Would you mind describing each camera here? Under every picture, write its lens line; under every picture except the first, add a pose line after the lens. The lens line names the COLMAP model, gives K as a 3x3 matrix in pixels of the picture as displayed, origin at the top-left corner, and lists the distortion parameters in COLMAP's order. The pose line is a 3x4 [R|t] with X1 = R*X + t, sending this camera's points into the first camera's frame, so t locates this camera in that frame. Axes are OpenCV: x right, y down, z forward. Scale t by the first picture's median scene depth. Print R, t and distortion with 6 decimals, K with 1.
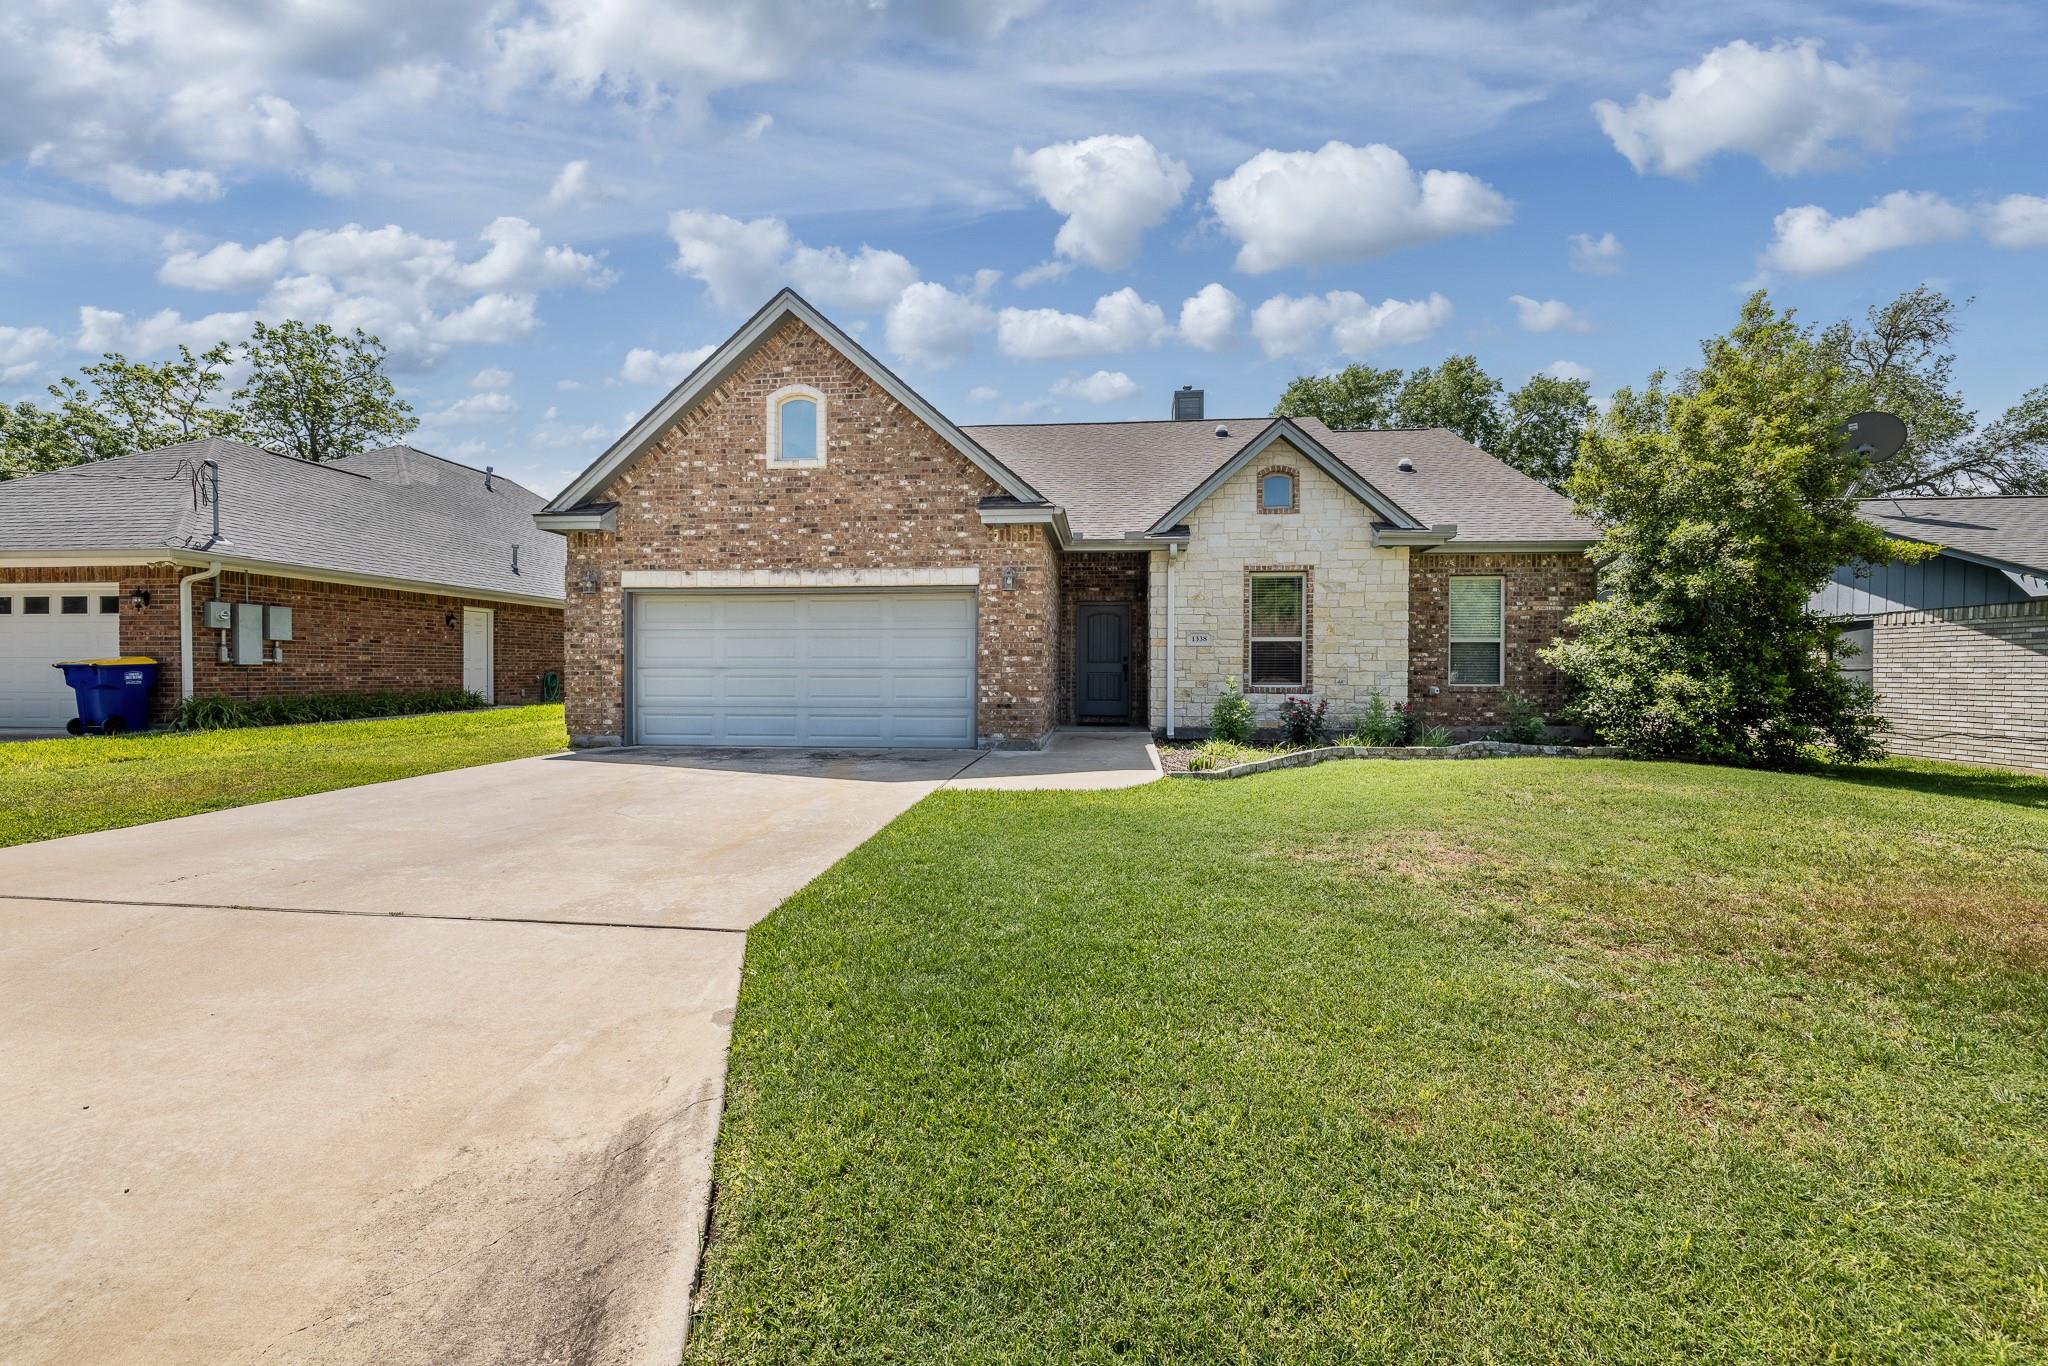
lens RADIAL K [[857.1, 0, 1024.0], [0, 857.1, 683.0], [0, 0, 1]] dist [0.000912, 0.000034]
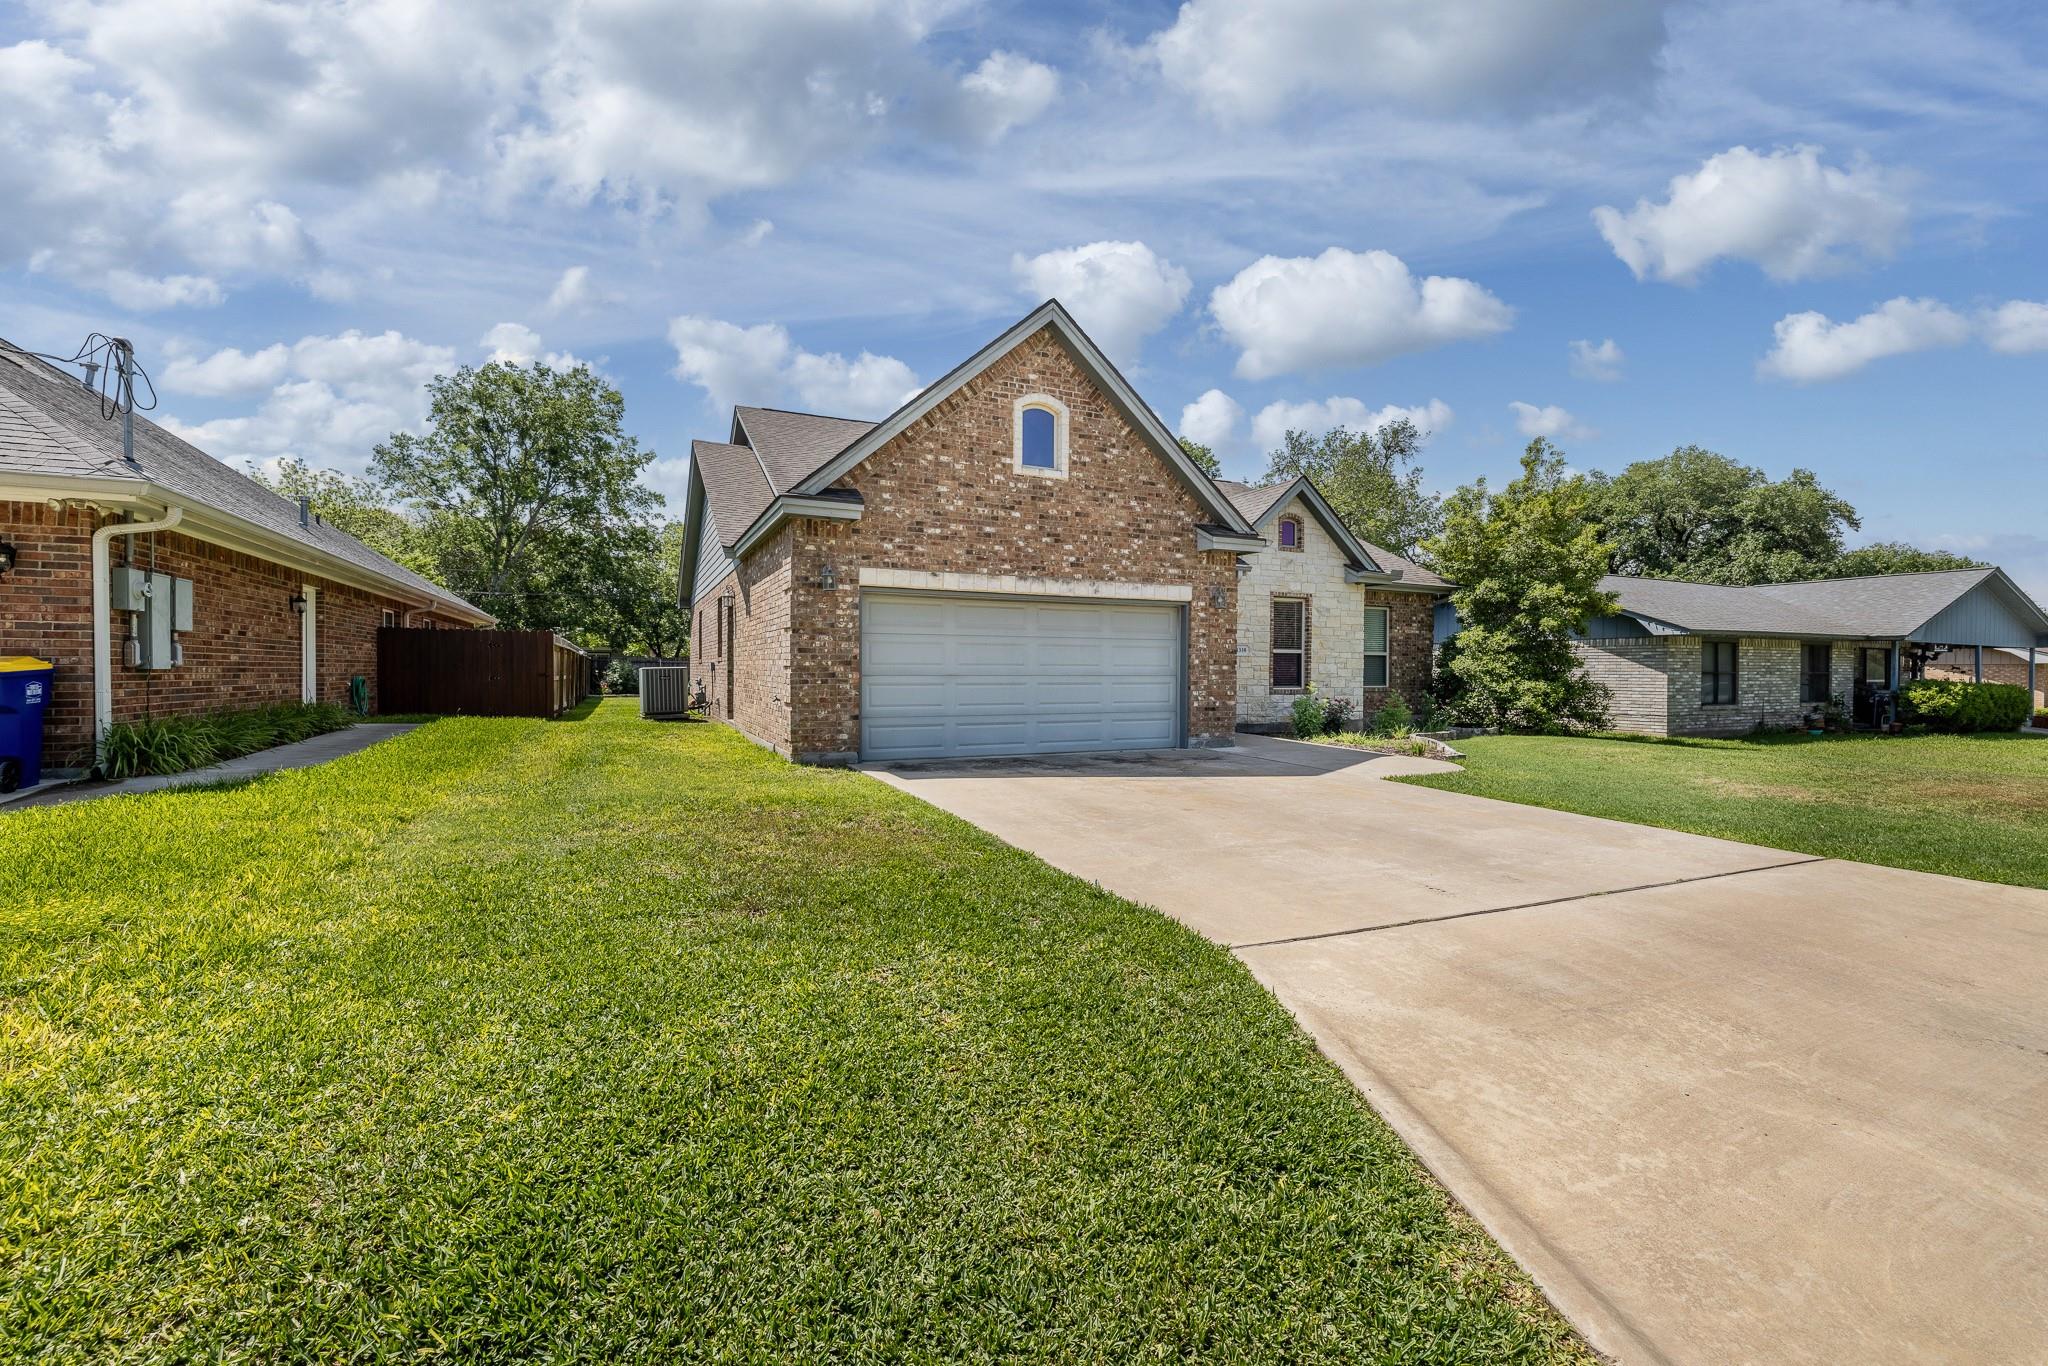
lens RADIAL K [[857.1, 0, 1024.0], [0, 857.1, 683.0], [0, 0, 1]] dist [0.000912, 0.000034]
pose [[0.853342, -0.005660, 0.521320, -0.800487], [0.005268, 0.999984, 0.002233, -0.011084], [-0.521324, 0.000841, 0.853358, 0.151141]]
